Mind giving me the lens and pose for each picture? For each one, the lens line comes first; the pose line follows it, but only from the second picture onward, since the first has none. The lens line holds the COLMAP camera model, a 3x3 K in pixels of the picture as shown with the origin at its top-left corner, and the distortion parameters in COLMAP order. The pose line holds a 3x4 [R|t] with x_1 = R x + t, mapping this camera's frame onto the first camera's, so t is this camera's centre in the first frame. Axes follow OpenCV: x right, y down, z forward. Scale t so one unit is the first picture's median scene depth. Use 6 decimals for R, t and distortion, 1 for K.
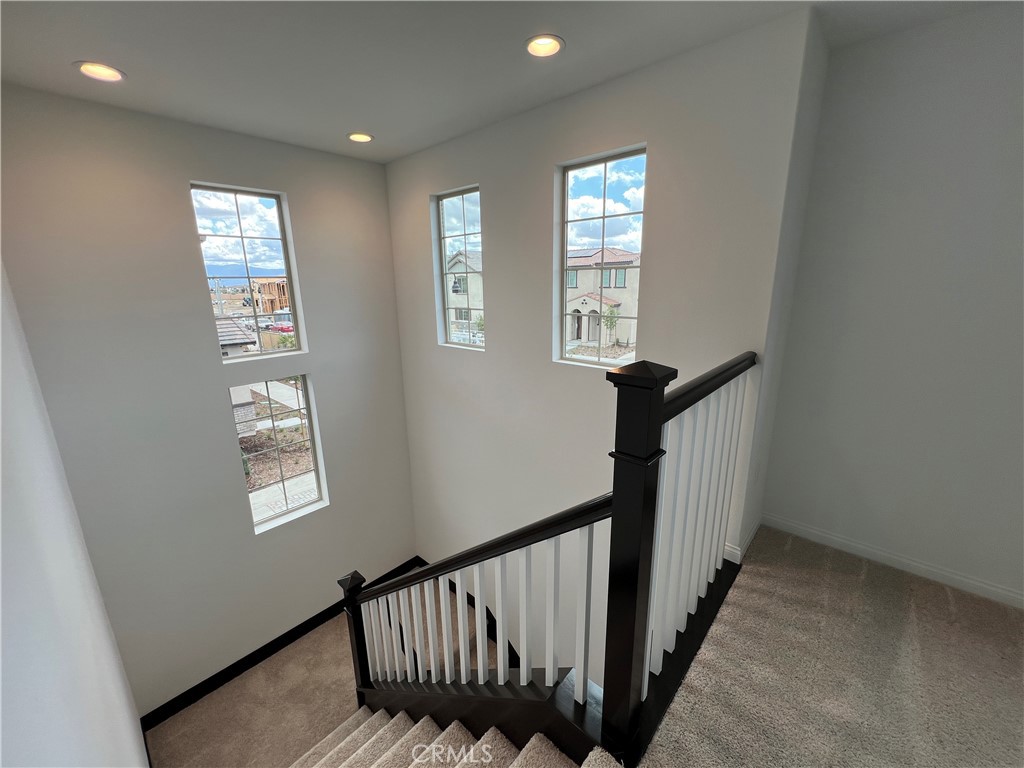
lens RADIAL K [[410.0, 0, 512.8], [0, 410.0, 381.4], [0, 0, 1]] dist [-0.002352, 0.000566]
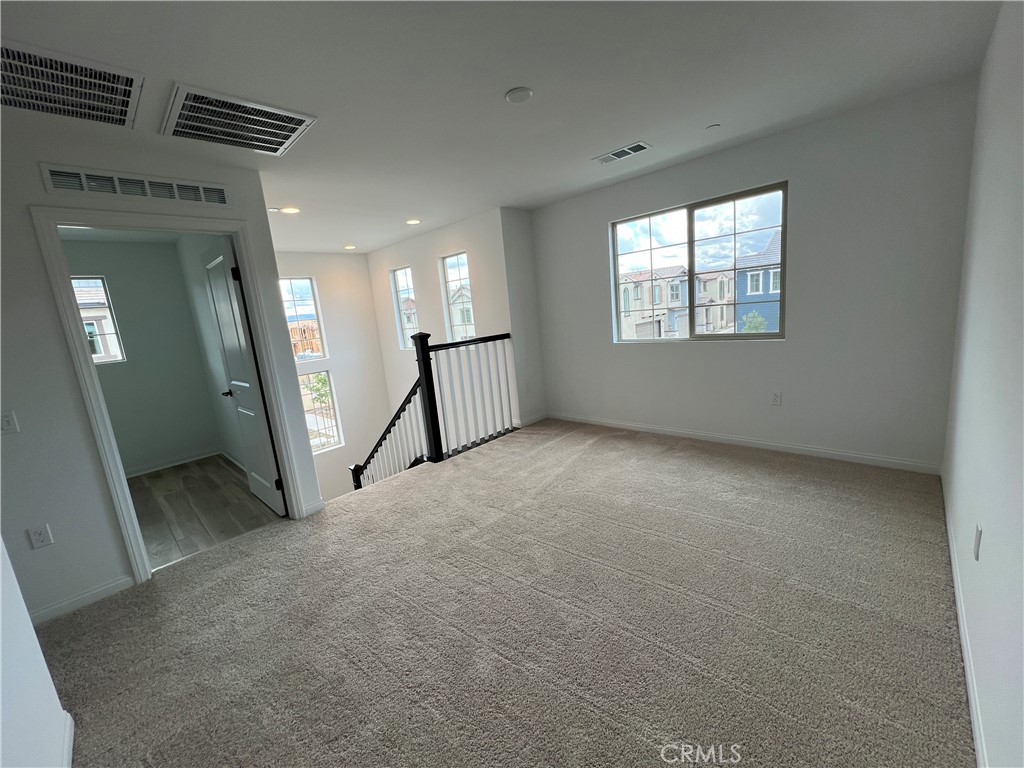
lens RADIAL K [[410.0, 0, 507.7], [0, 410.0, 379.2], [0, 0, 1]] dist [-0.002352, 0.000566]
pose [[0.995836, -0.075946, -0.050427, 0.514718], [0.072263, 0.994839, -0.071233, 0.281178], [0.055577, 0.067292, 0.996184, -1.049311]]
